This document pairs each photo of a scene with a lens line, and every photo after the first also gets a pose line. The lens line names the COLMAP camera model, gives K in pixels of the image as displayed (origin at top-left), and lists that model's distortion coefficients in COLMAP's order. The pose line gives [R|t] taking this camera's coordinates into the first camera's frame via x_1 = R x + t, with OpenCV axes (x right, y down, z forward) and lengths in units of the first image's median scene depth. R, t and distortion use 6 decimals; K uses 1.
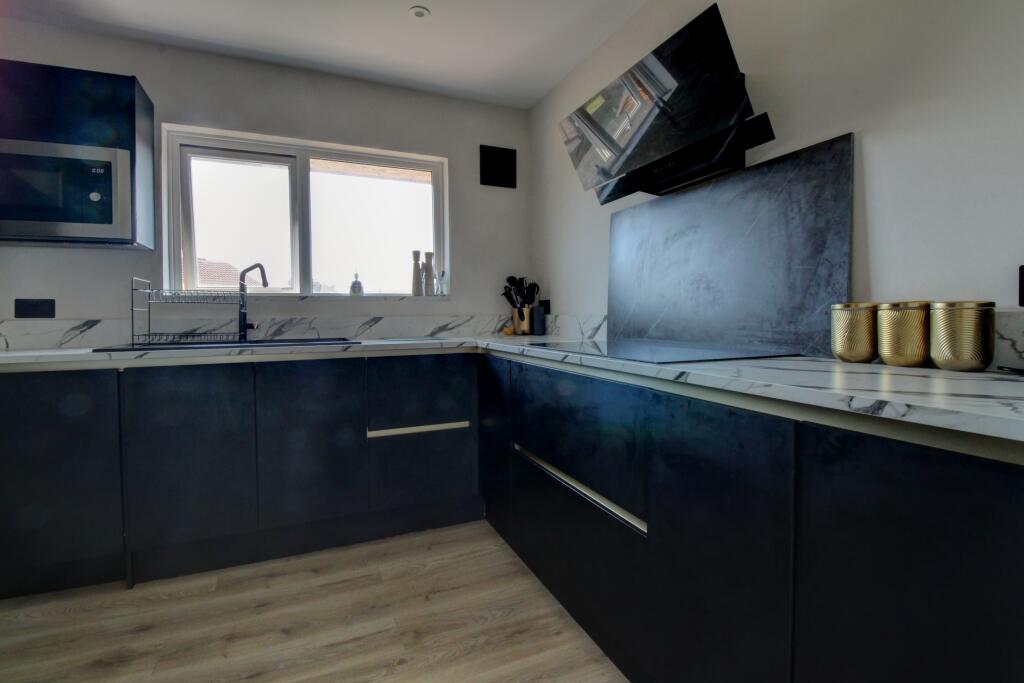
lens RADIAL K [[480.6, 0, 514.8], [0, 480.6, 324.2], [0, 0, 1]] dist [0.003738, -0.013989]
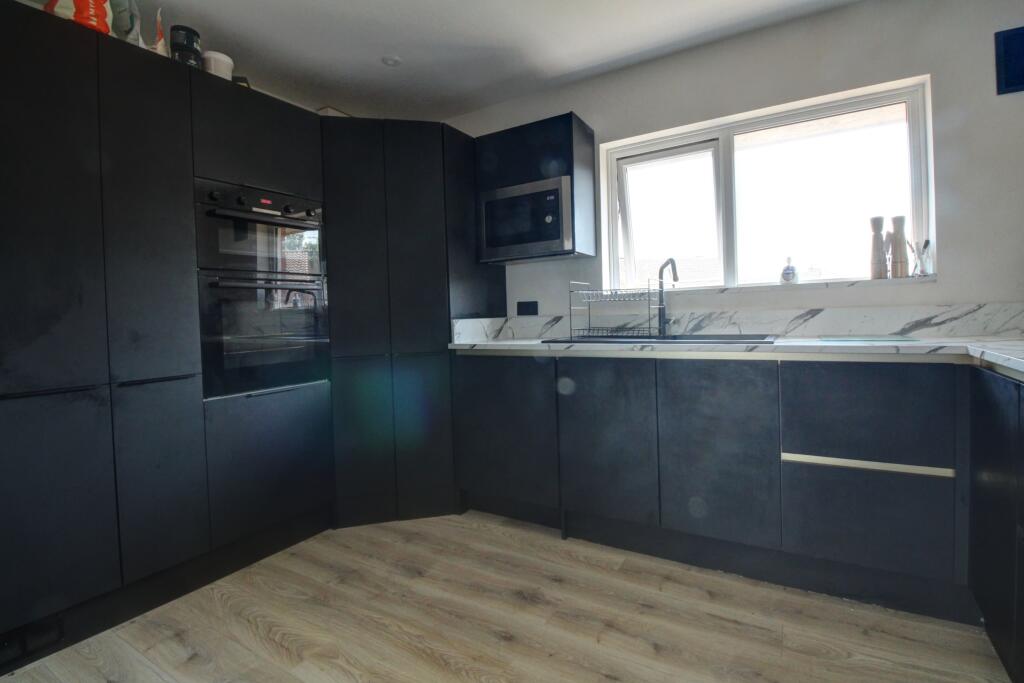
lens RADIAL K [[476.2, 0, 514.0], [0, 476.2, 324.3], [0, 0, 1]] dist [-0.000281, -0.014078]
pose [[0.578138, 0.006797, -0.815910, 0.079078], [0.010394, 0.999823, 0.015694, -0.008783], [0.815872, -0.017554, 0.577965, 0.162171]]
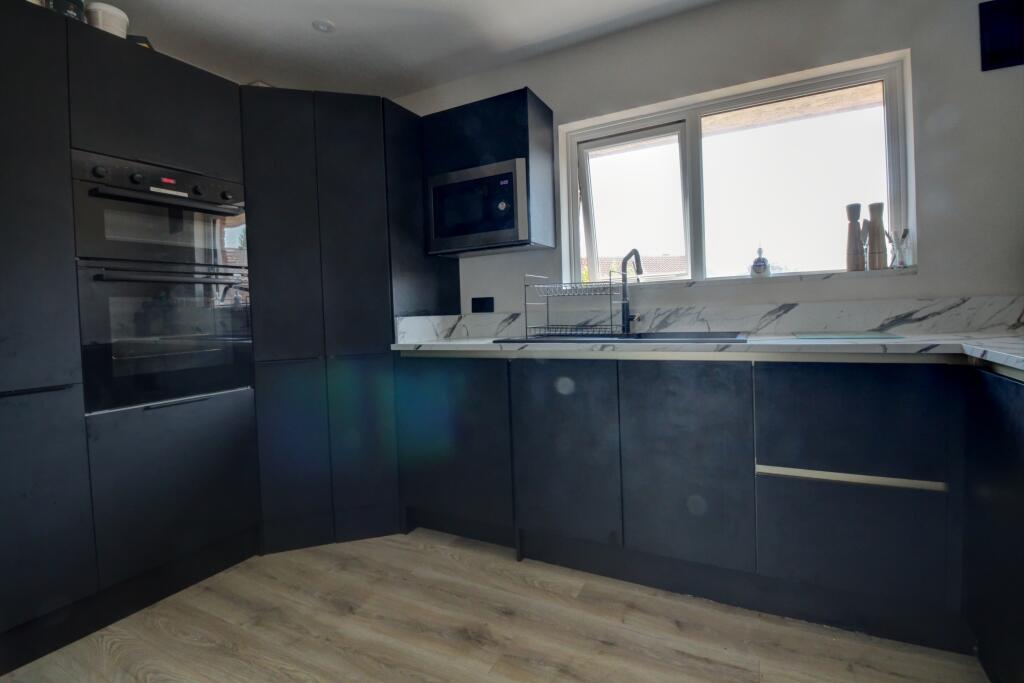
lens RADIAL K [[473.8, 0, 513.2], [0, 473.8, 324.0], [0, 0, 1]] dist [0.001123, -0.013547]
pose [[0.623593, 0.007171, -0.781717, 0.020378], [0.015030, 0.999663, 0.021160, -0.007259], [0.781605, -0.024944, 0.623275, 0.256903]]
